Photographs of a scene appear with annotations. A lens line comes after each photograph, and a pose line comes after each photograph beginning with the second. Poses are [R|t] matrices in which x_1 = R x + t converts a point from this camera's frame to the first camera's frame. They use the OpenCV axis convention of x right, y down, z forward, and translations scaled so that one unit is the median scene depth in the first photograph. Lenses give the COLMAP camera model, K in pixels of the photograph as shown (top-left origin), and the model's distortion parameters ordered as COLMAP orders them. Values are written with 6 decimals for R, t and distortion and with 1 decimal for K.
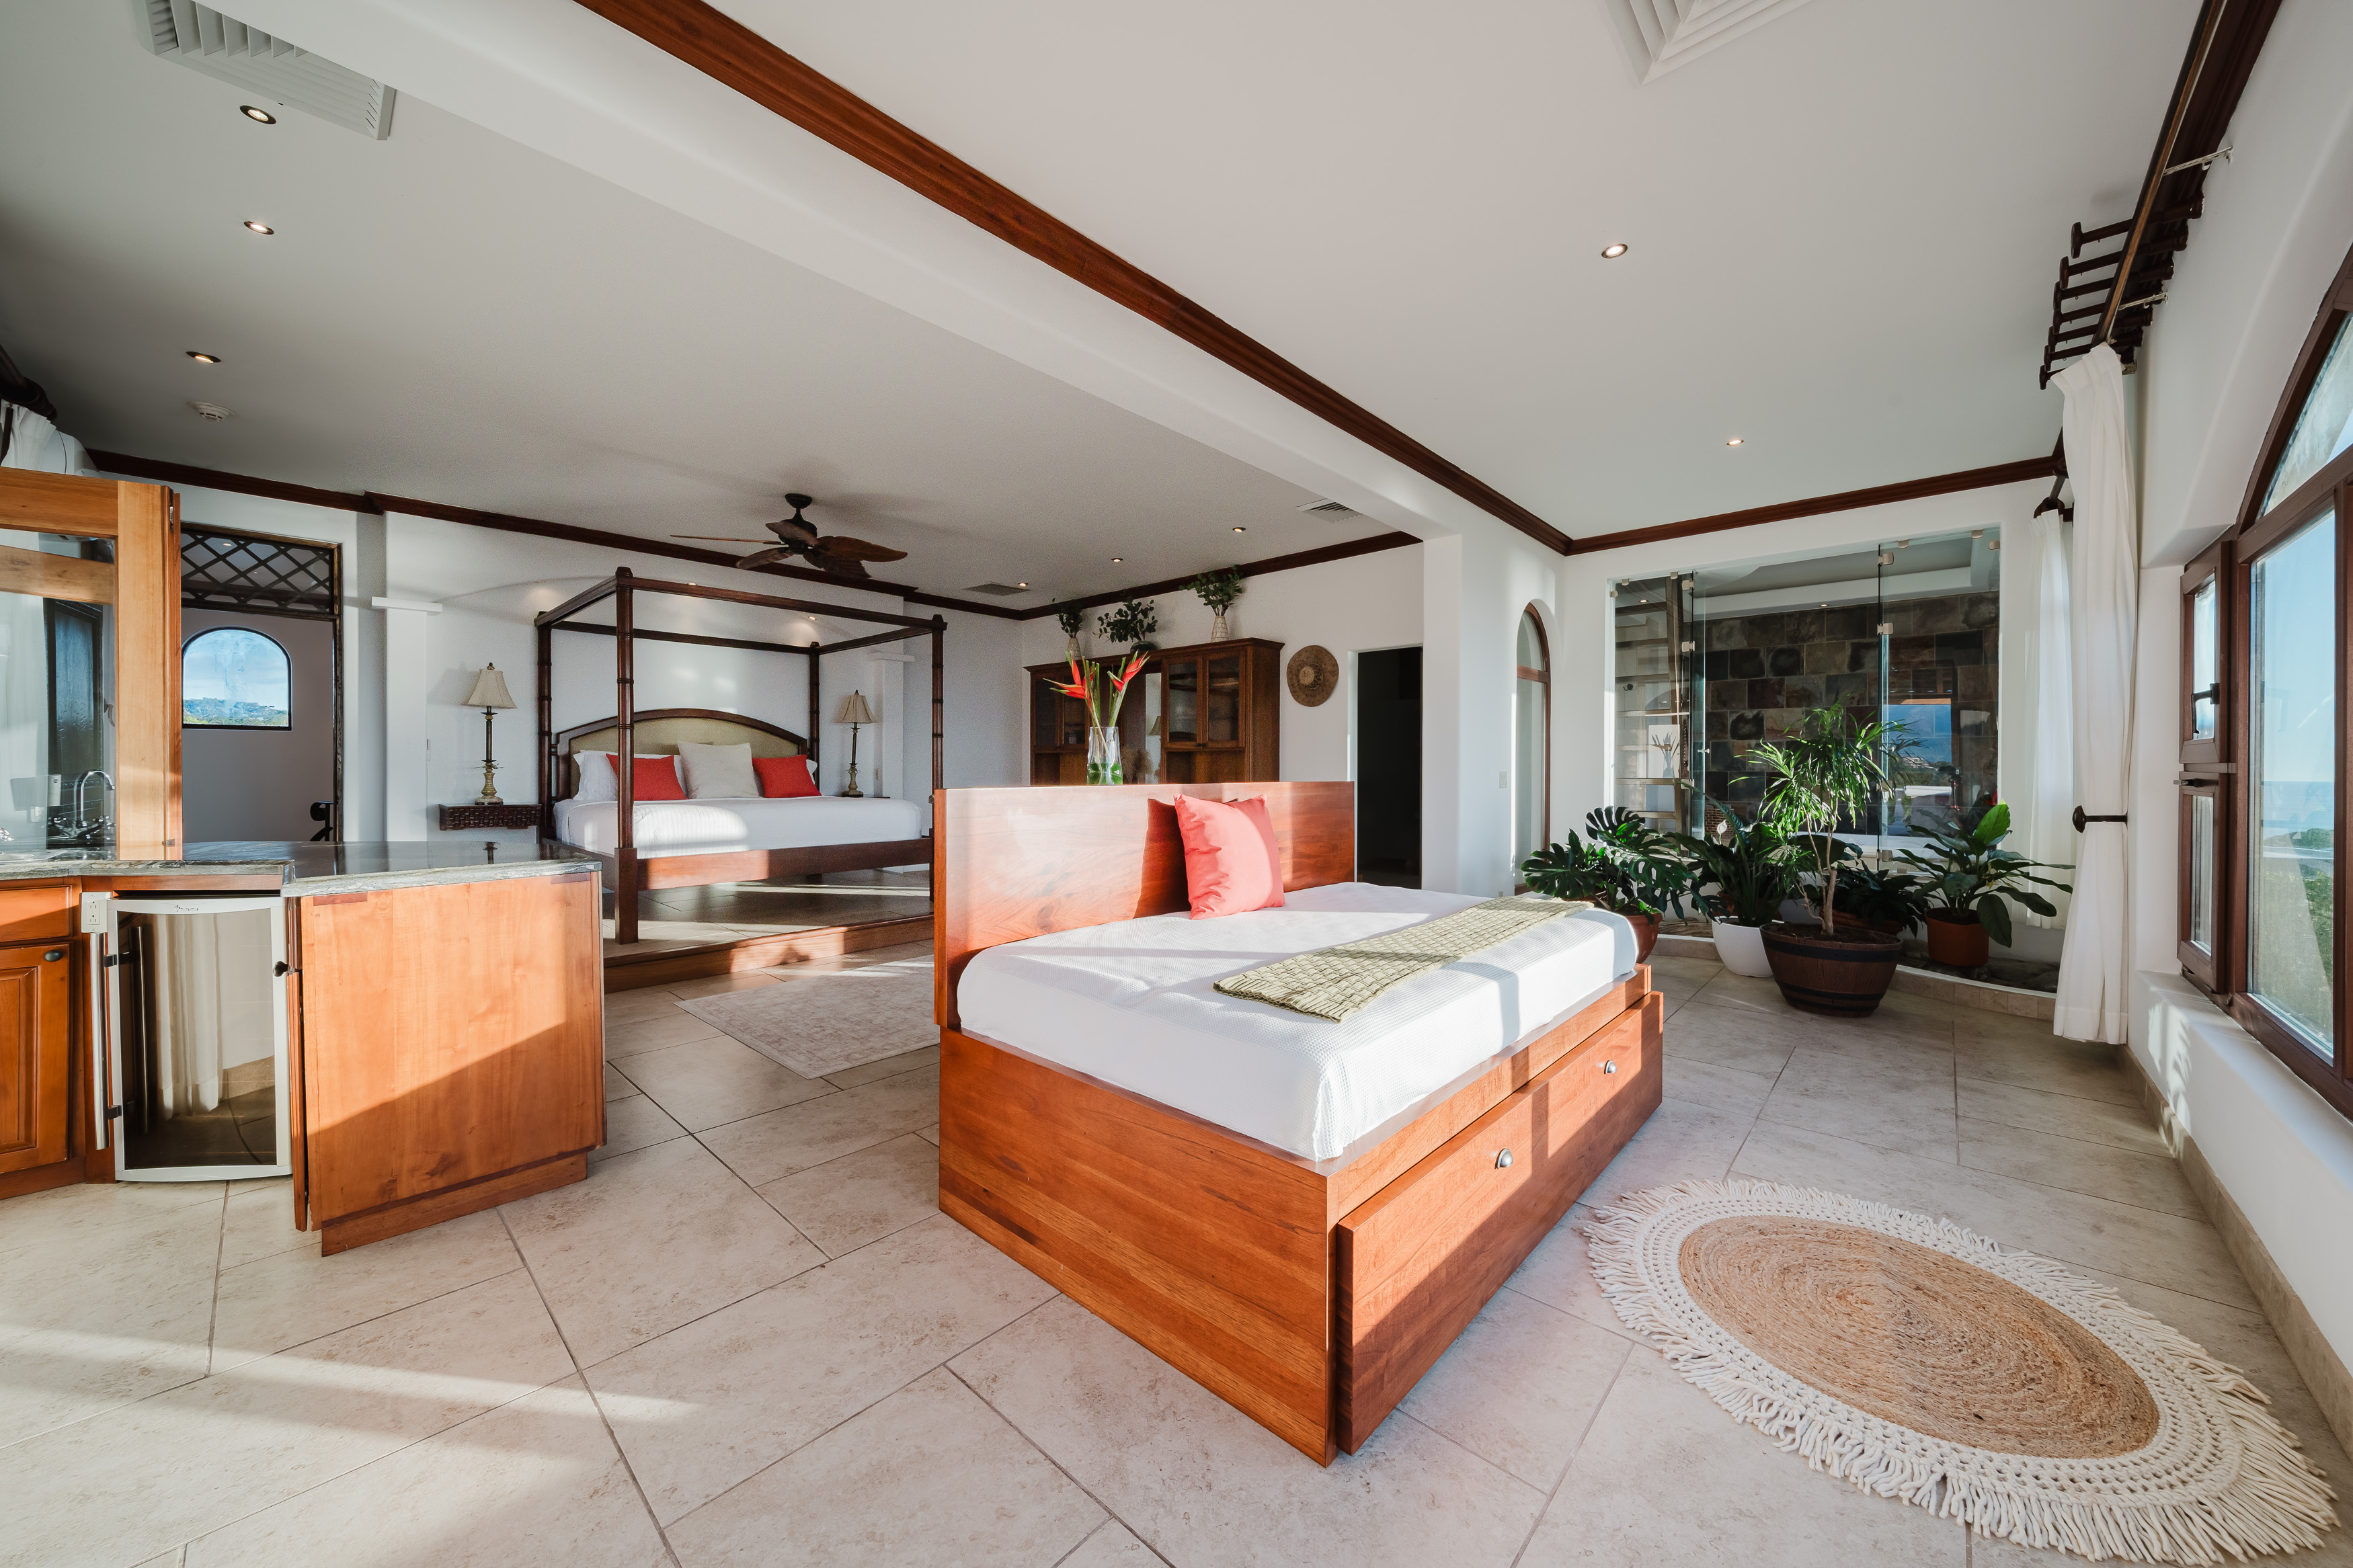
lens RADIAL K [[841.4, 0, 1179.6], [0, 841.4, 767.2], [0, 0, 1]] dist [-0.007199, 0.000095]
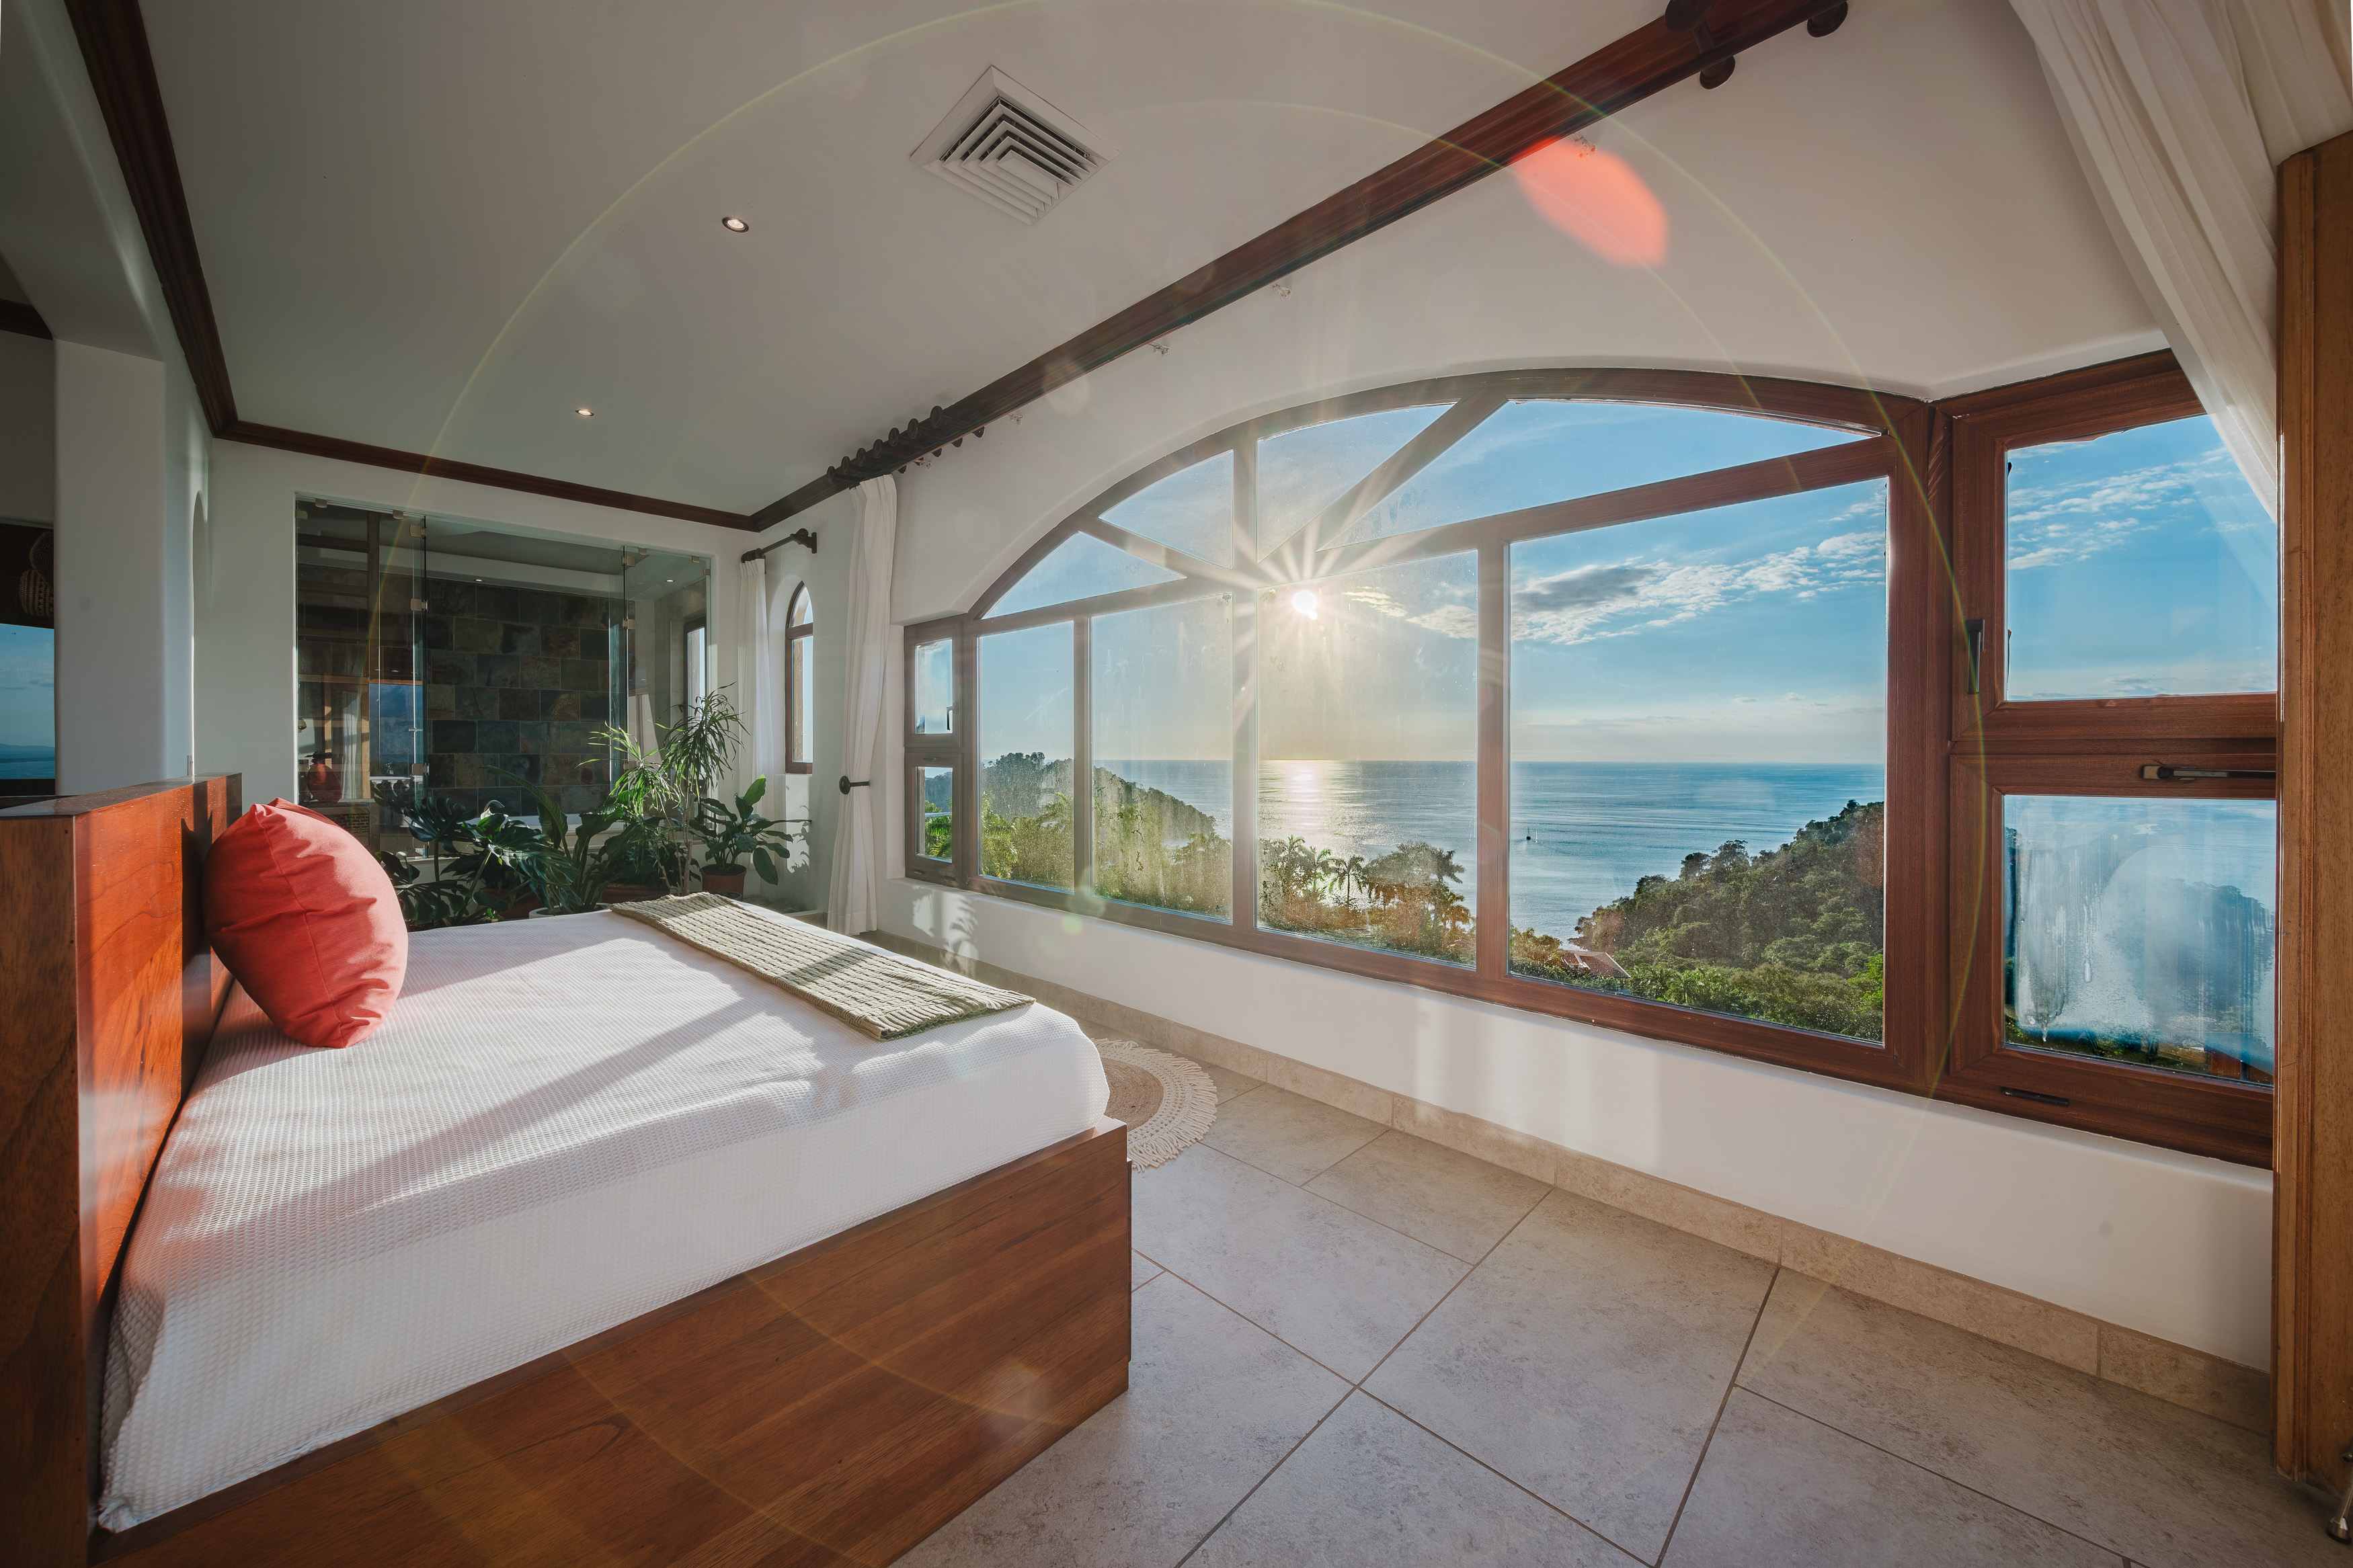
lens RADIAL K [[841.6, 0, 1188.3], [0, 841.6, 762.2], [0, 0, 1]] dist [-0.000043, 0.000081]
pose [[0.010683, -0.013263, 0.999855, -0.253622], [-0.001388, 0.999911, 0.013278, 0.000748], [-0.999942, -0.001530, 0.010663, 0.252395]]
